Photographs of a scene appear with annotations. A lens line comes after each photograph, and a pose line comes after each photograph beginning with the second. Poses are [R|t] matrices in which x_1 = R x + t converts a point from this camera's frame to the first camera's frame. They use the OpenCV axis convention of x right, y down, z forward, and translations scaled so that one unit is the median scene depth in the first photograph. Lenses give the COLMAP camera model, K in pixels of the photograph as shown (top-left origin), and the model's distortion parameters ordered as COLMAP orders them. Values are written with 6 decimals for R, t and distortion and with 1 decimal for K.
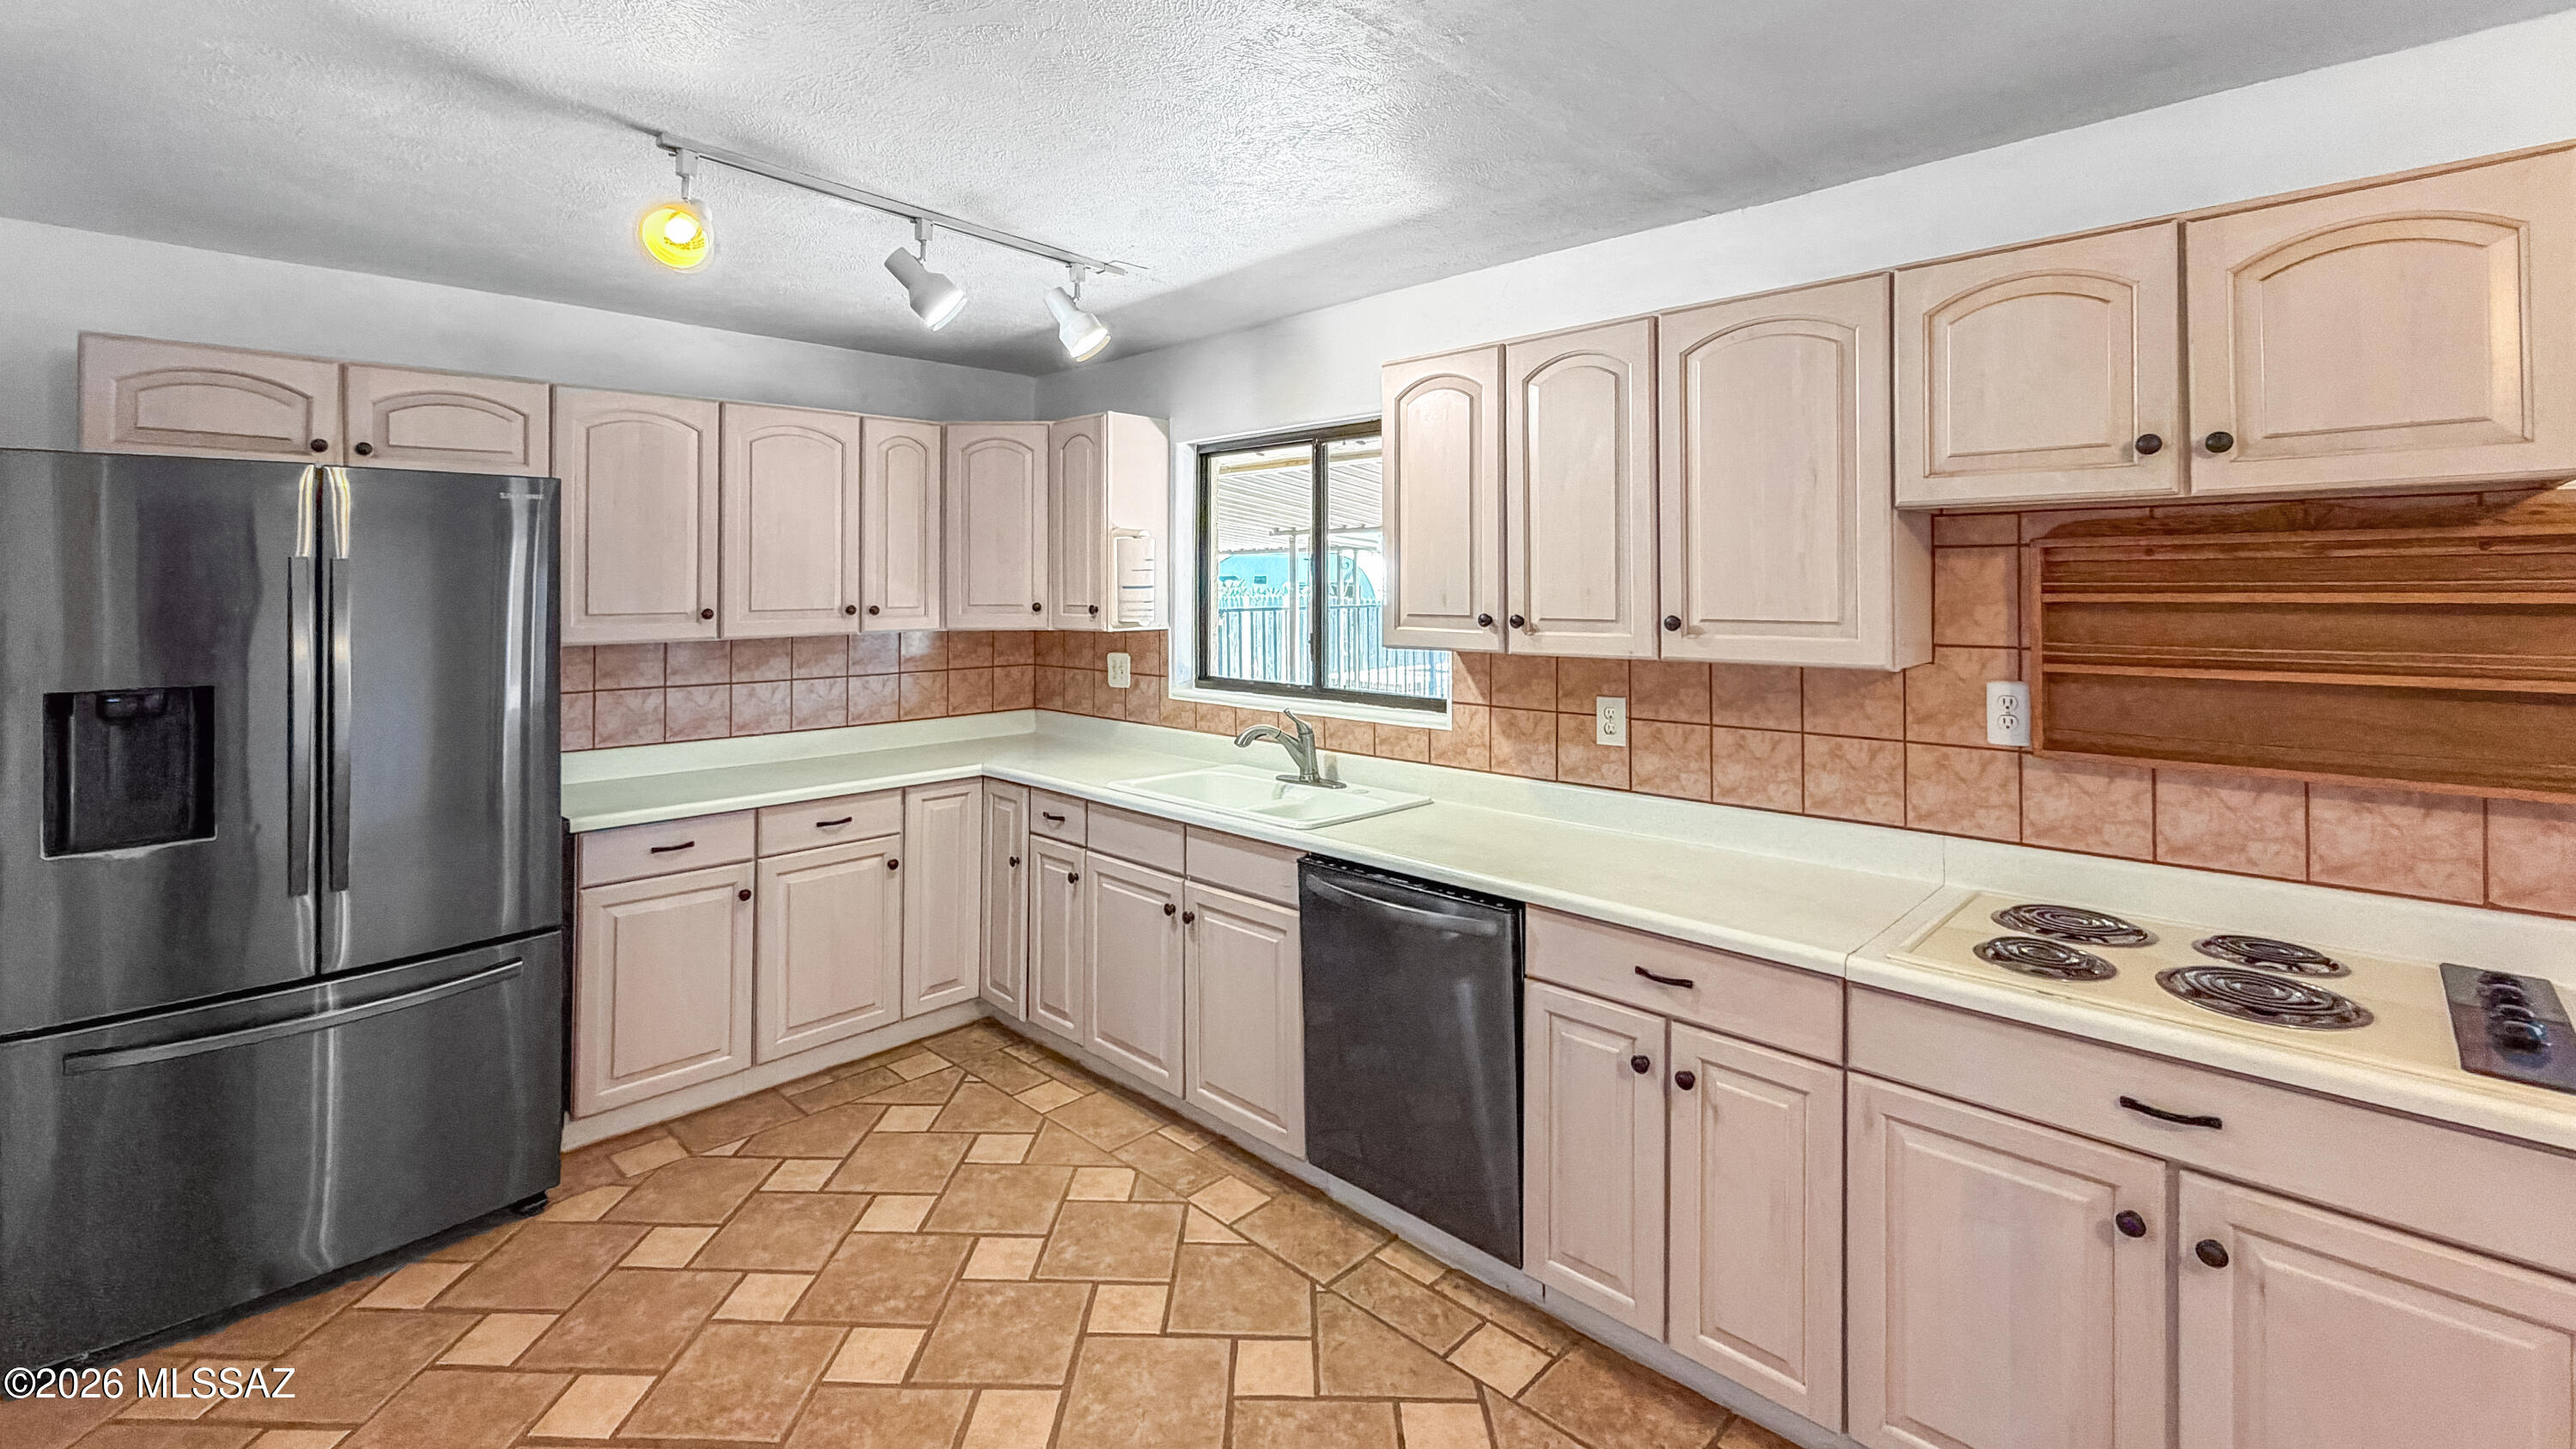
lens RADIAL K [[1046.0, 0, 1288.0], [0, 1046.0, 724.5], [0, 0, 1]] dist [-0.000003, -0.000104]
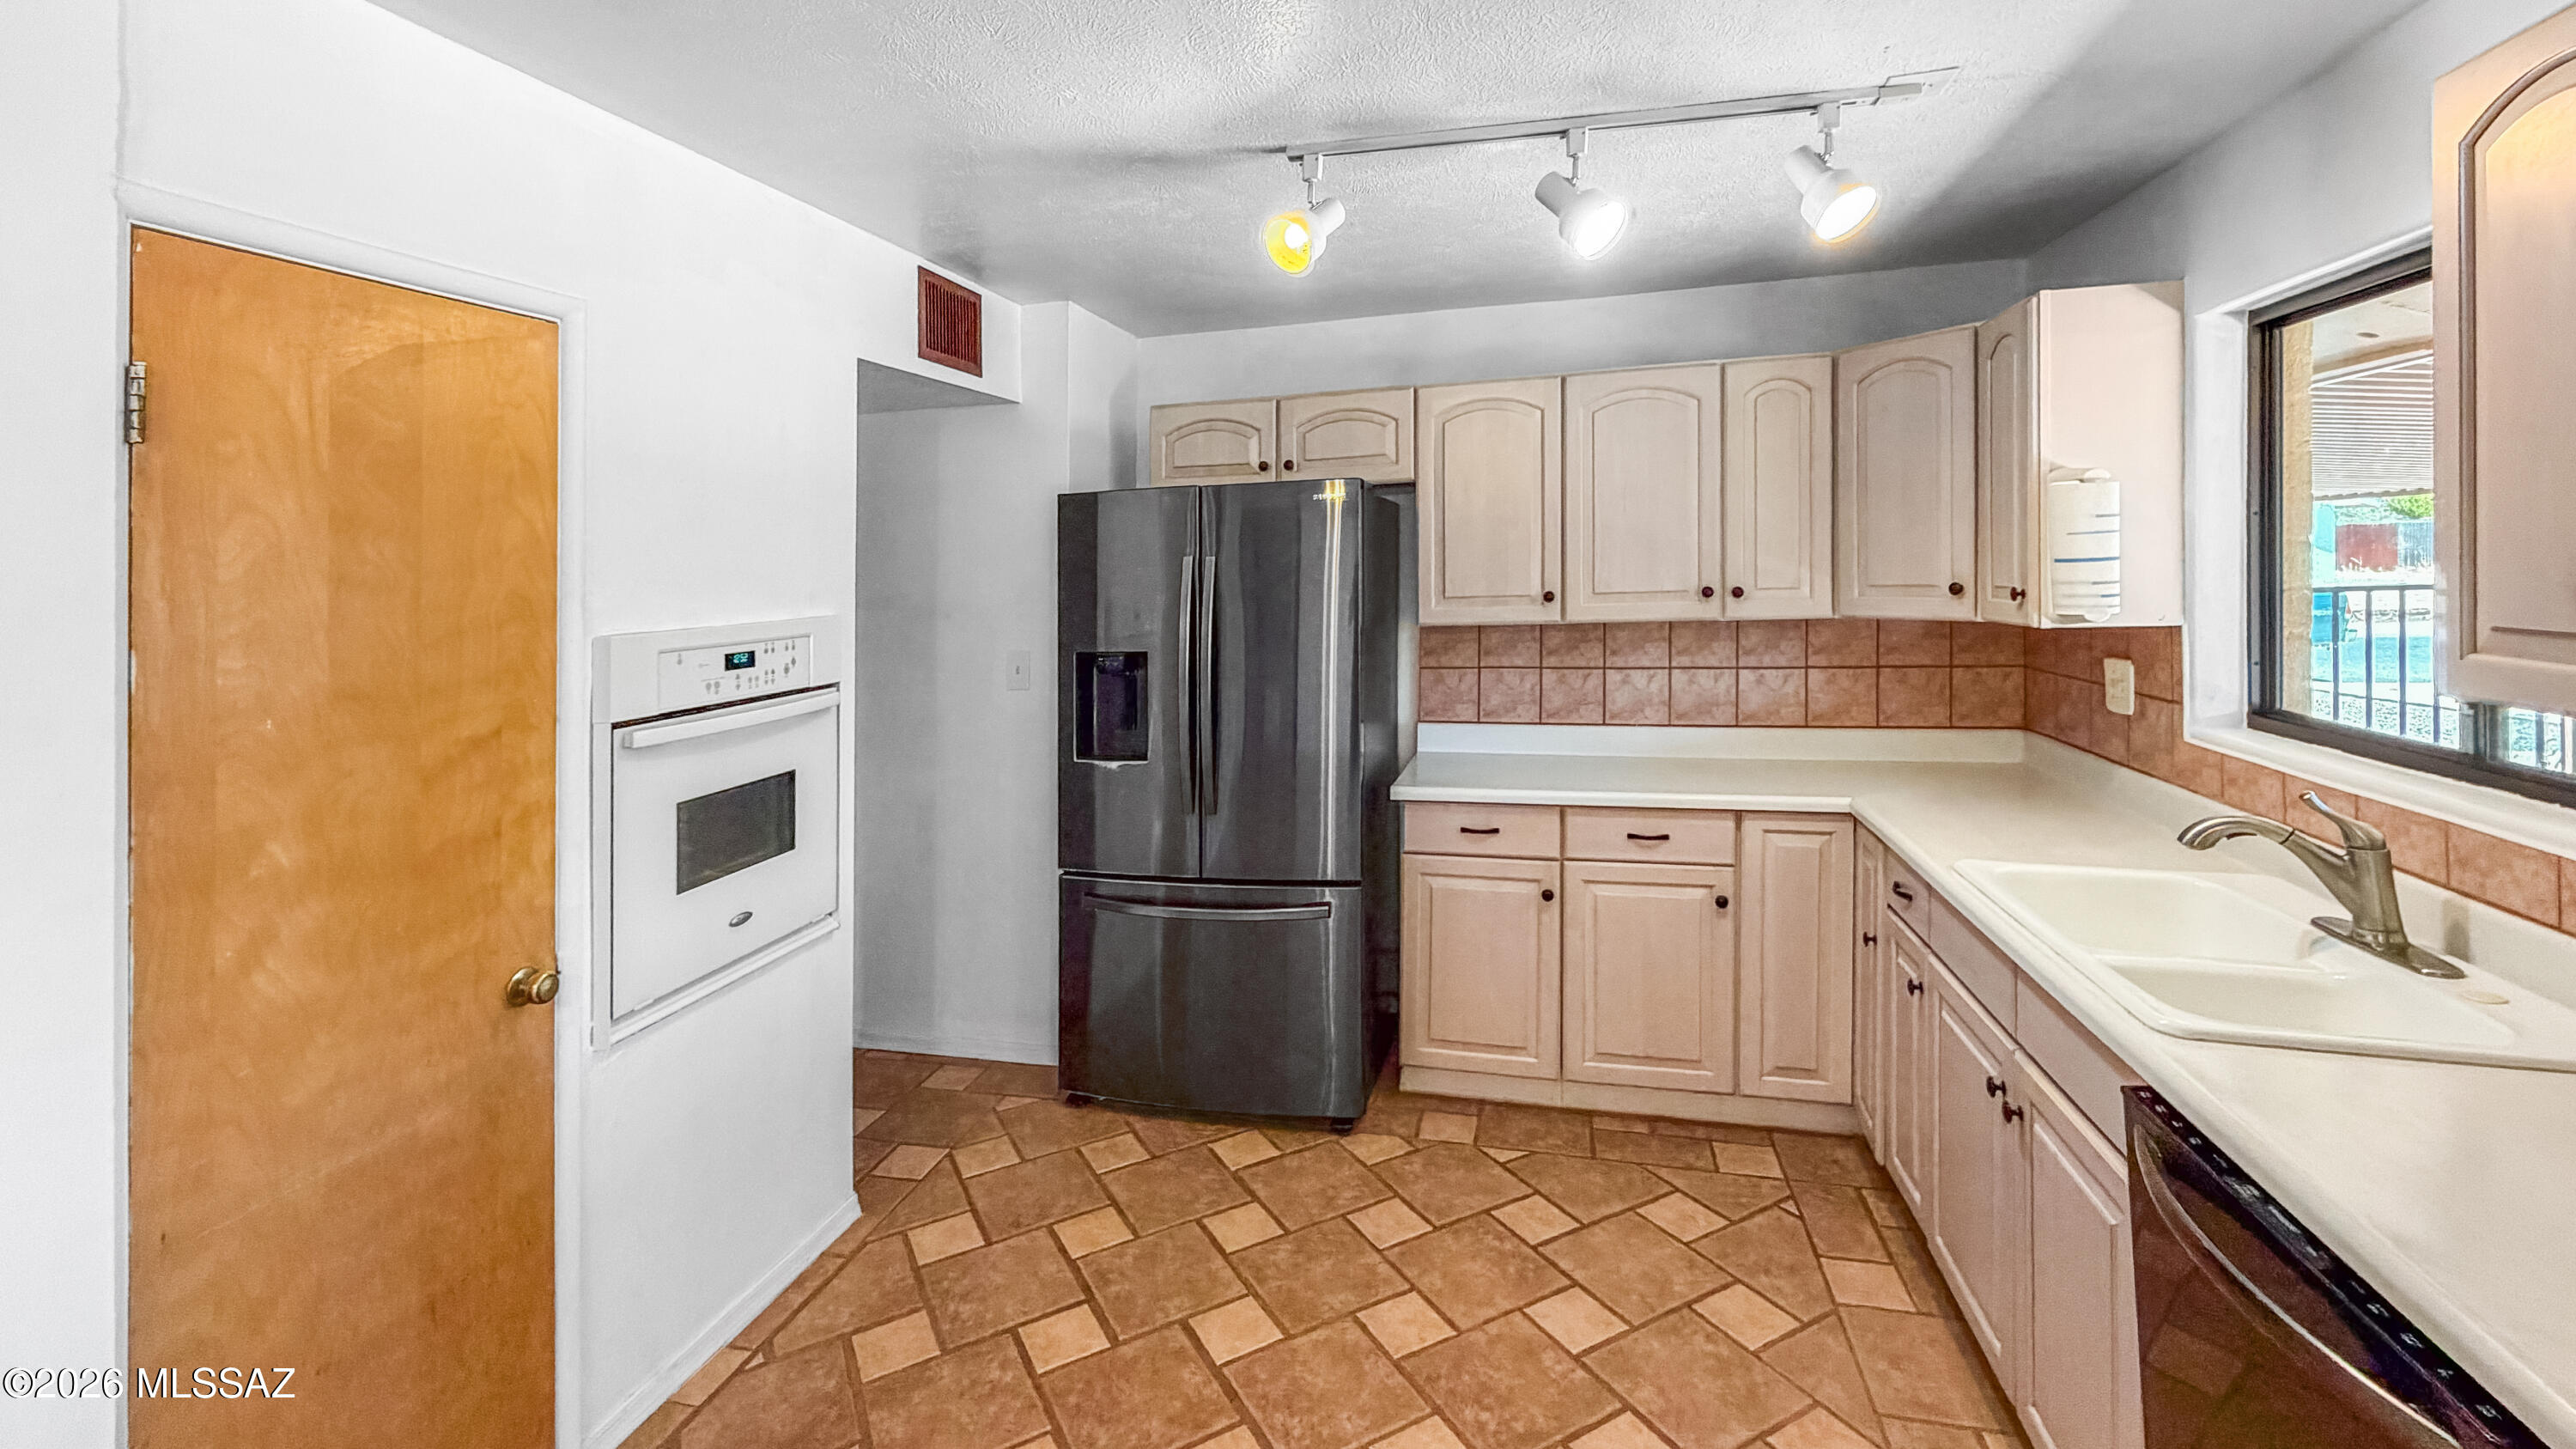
lens RADIAL K [[1123.3, 0, 1278.8], [0, 1123.3, 652.8], [0, 0, 1]] dist [0.000377, 0.000140]
pose [[0.493331, 0.055318, -0.868081, 0.219839], [-0.086190, 0.996173, 0.014499, -0.046702], [0.865561, 0.067667, 0.496211, 0.268209]]
